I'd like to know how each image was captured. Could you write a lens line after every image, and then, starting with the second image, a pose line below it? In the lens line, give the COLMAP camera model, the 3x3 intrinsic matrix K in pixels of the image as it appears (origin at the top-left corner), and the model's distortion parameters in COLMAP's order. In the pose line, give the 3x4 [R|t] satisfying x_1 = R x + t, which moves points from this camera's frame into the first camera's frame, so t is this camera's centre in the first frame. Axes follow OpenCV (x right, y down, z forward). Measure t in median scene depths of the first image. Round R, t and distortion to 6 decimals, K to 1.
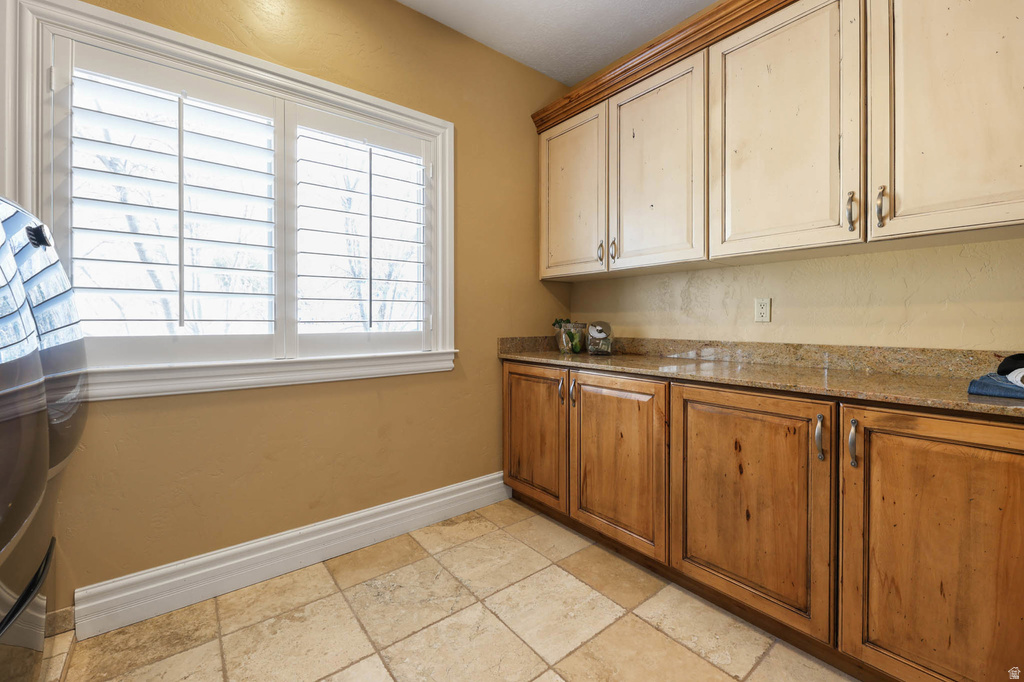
lens RADIAL K [[427.3, 0, 521.0], [0, 427.3, 322.7], [0, 0, 1]] dist [-0.001764, -0.001336]
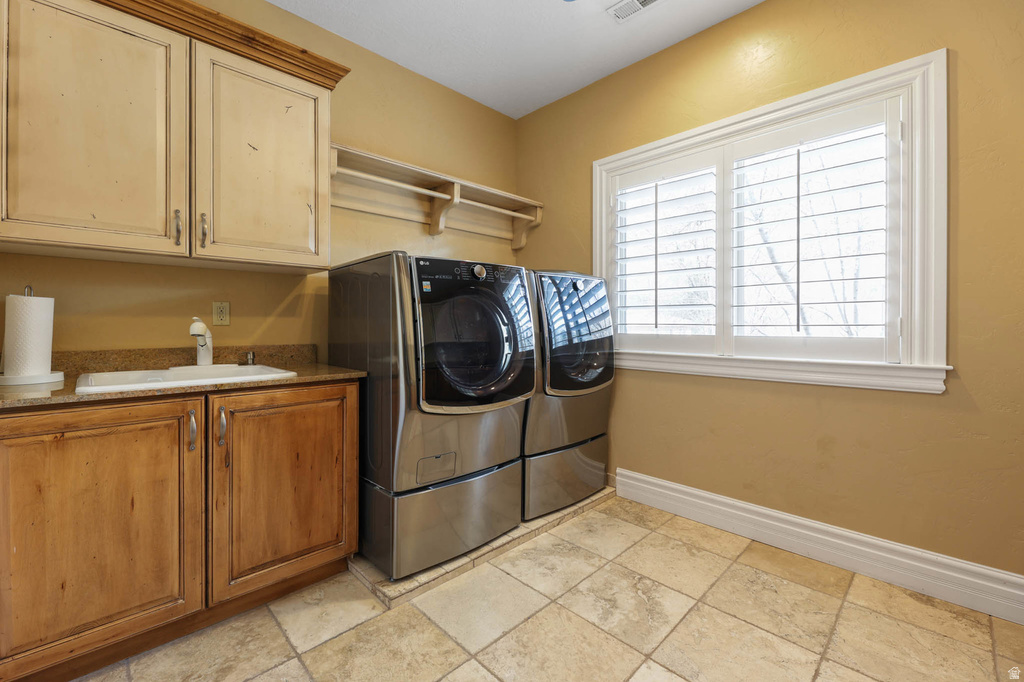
lens RADIAL K [[427.3, 0, 514.1], [0, 427.3, 326.3], [0, 0, 1]] dist [-0.001764, -0.001336]
pose [[0.094248, -0.000123, -0.995549, 0.609057], [-0.006962, 0.999975, -0.000782, 0.004731], [0.995524, 0.007005, 0.094245, 0.276798]]
